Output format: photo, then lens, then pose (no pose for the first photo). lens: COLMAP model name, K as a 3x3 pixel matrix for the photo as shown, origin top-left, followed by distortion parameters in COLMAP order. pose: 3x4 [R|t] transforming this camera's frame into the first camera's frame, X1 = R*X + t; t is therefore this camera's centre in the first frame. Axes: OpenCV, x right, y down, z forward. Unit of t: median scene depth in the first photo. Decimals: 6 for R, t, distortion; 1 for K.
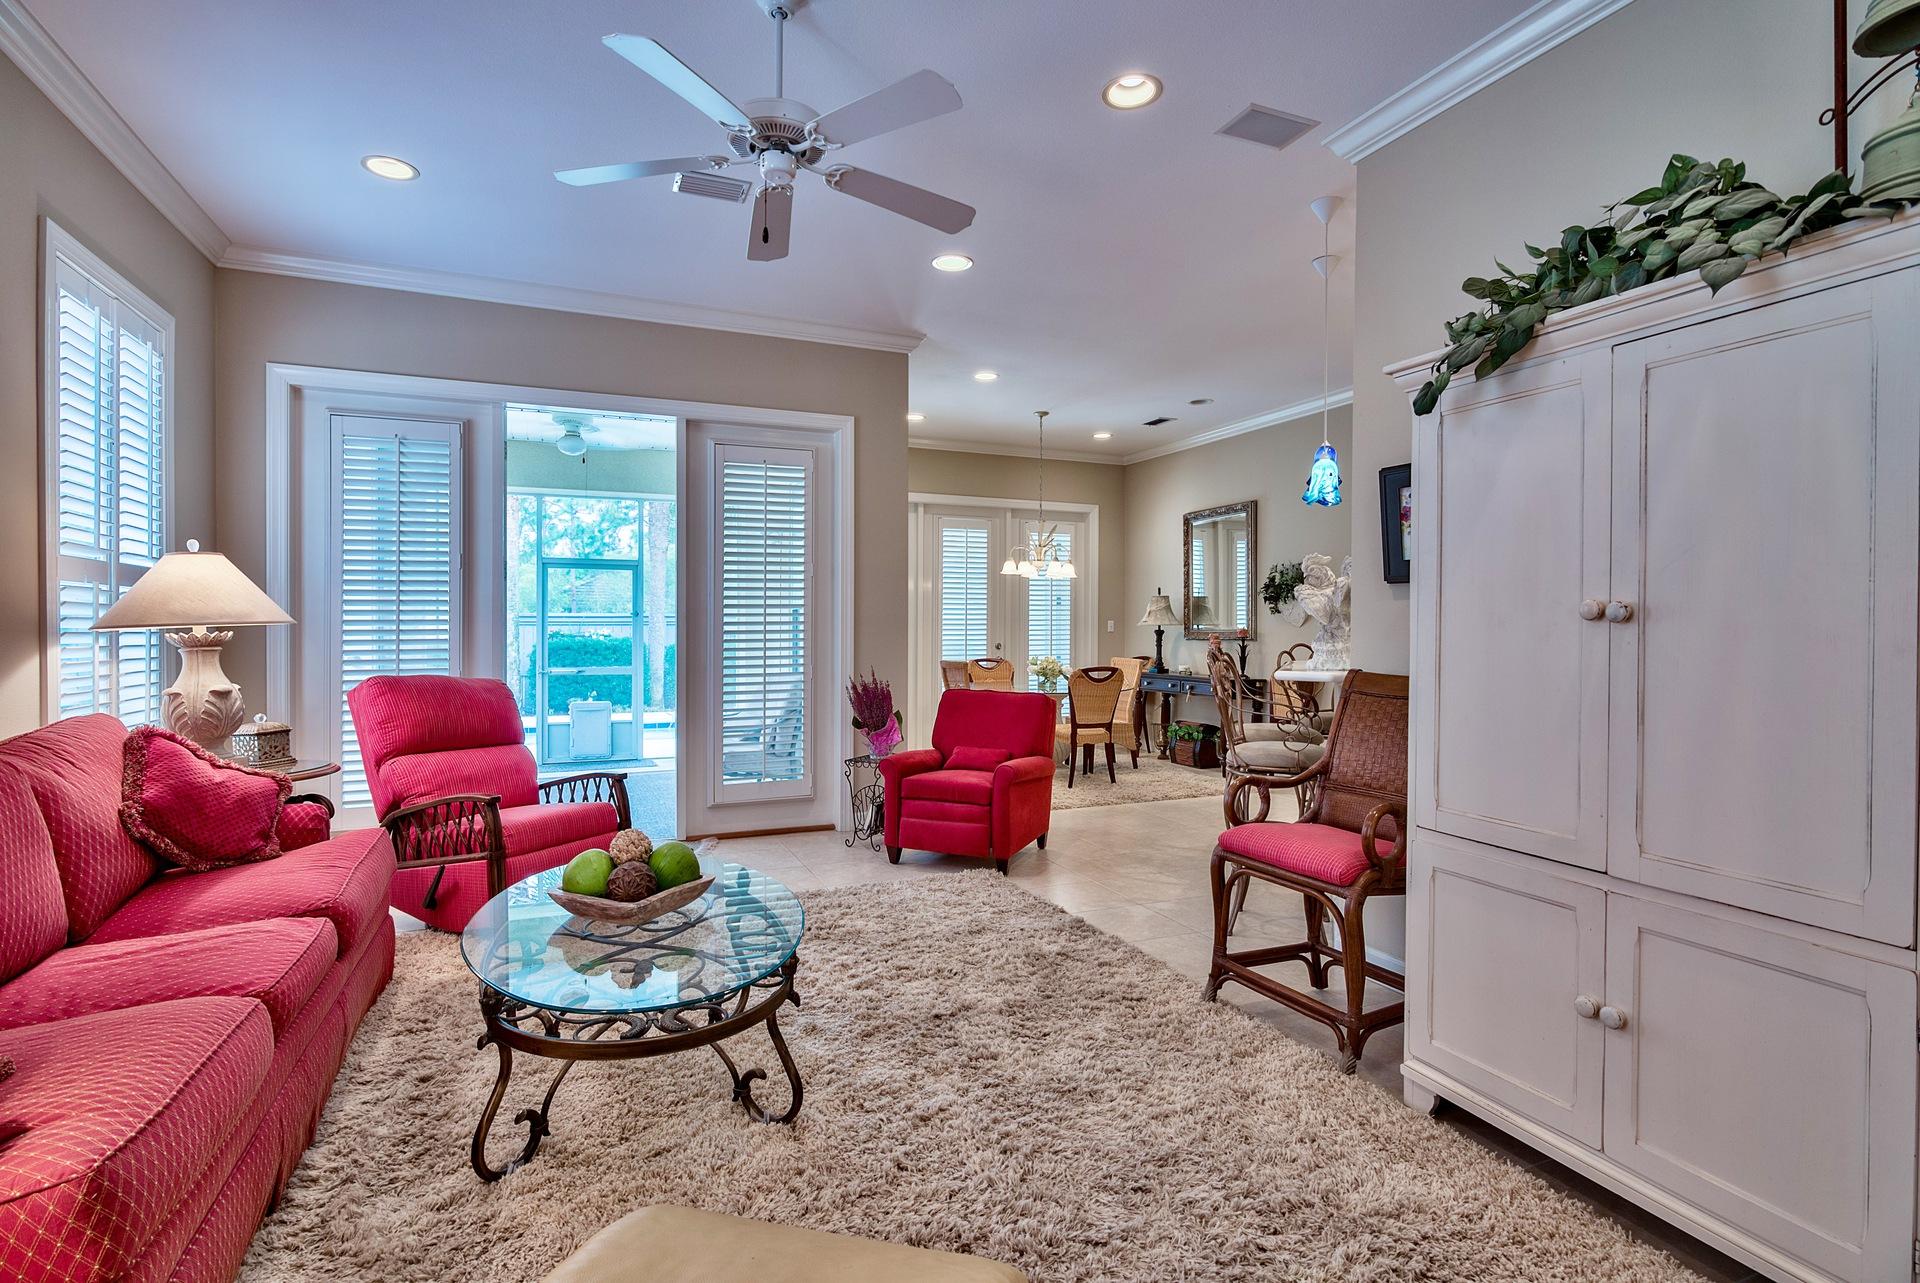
lens RADIAL K [[948.2, 0, 963.2], [0, 948.2, 632.0], [0, 0, 1]] dist [0.001116, -0.000559]
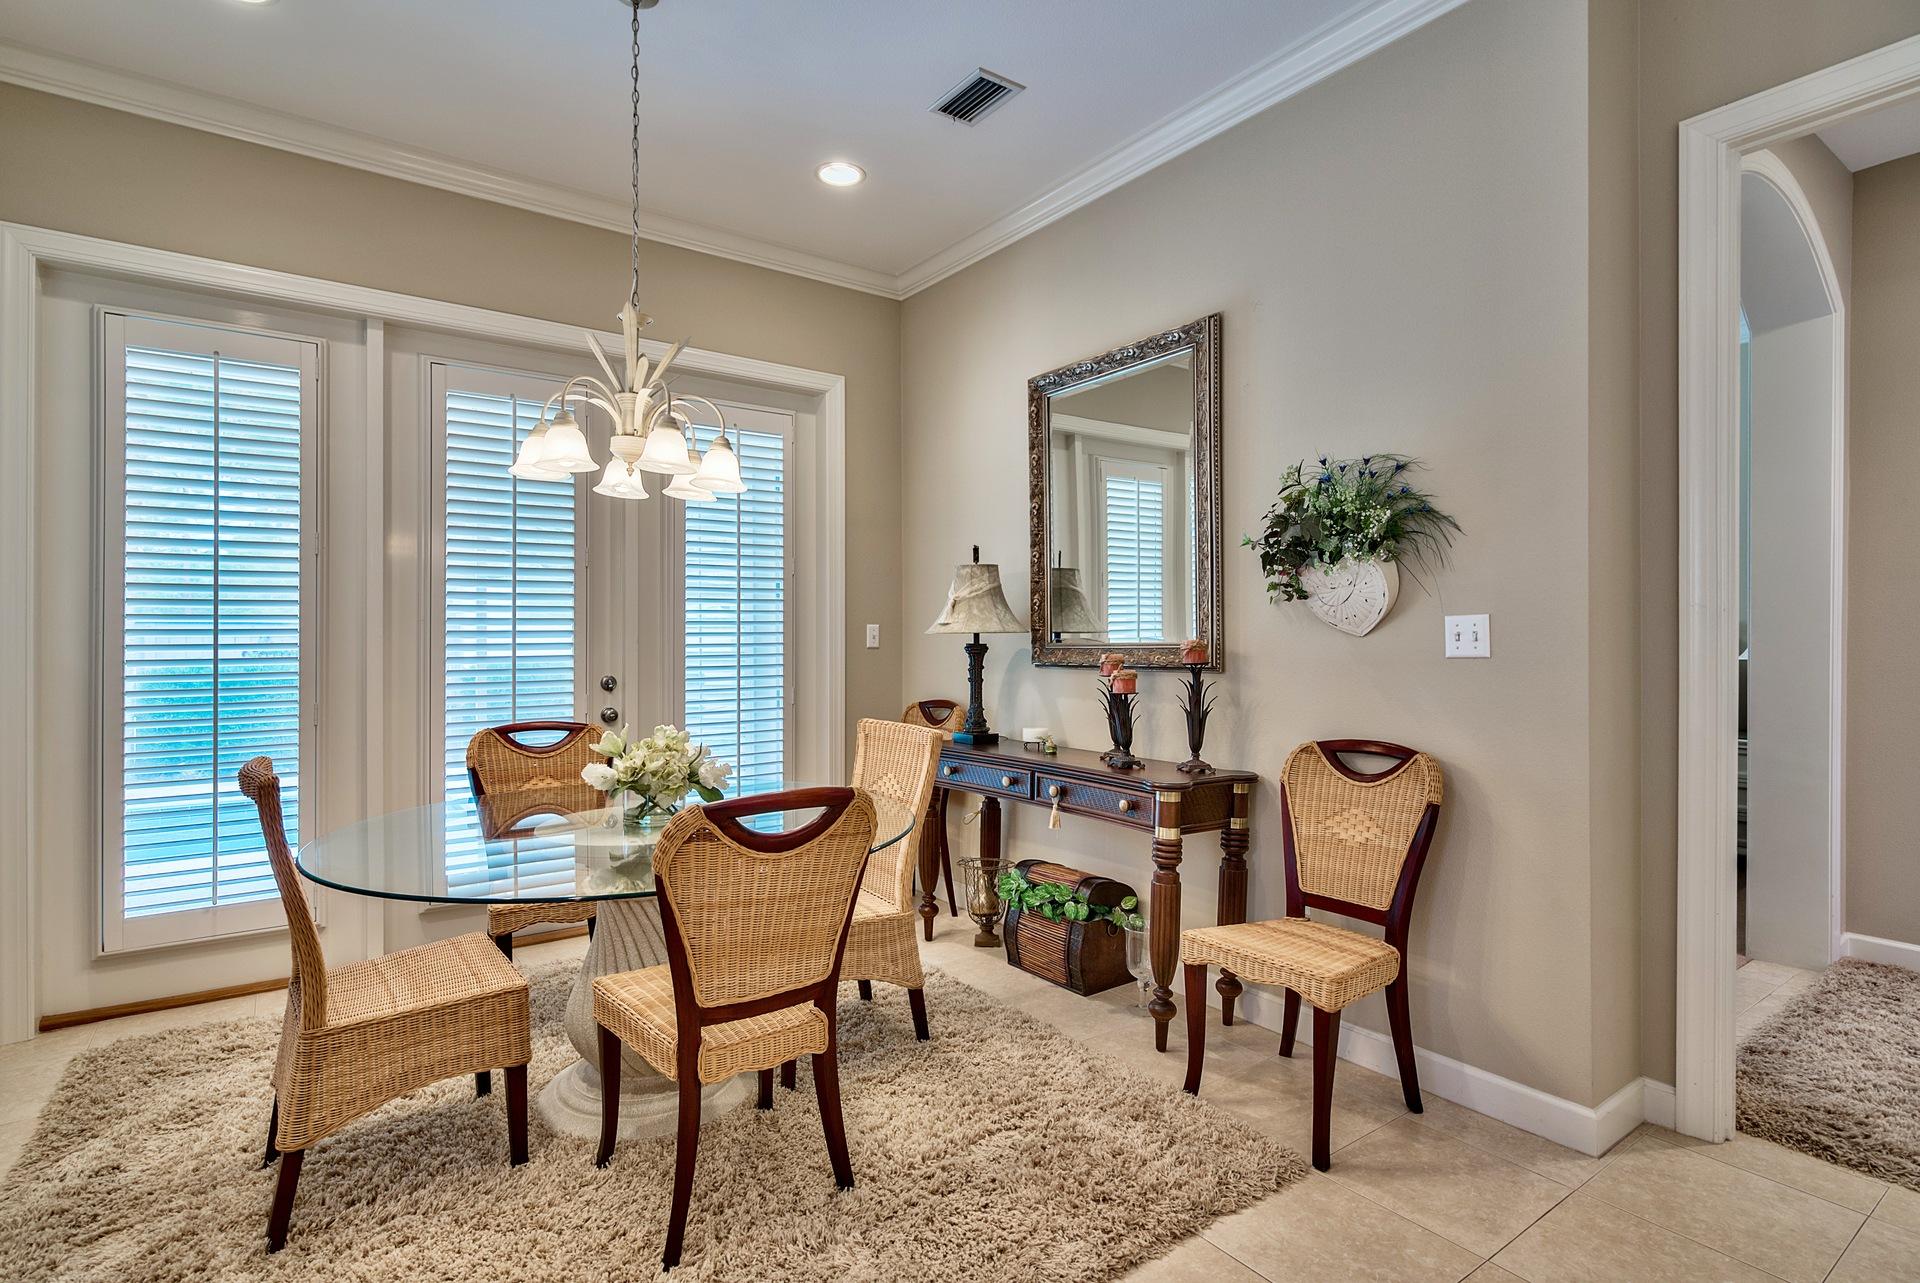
lens RADIAL K [[948.2, 0, 958.0], [0, 948.2, 635.2], [0, 0, 1]] dist [0.001116, -0.000559]
pose [[0.977823, -0.004846, 0.209378, 0.110116], [0.005543, 0.999981, -0.002741, -0.005089], [-0.209361, 0.003841, 0.977831, 0.589747]]
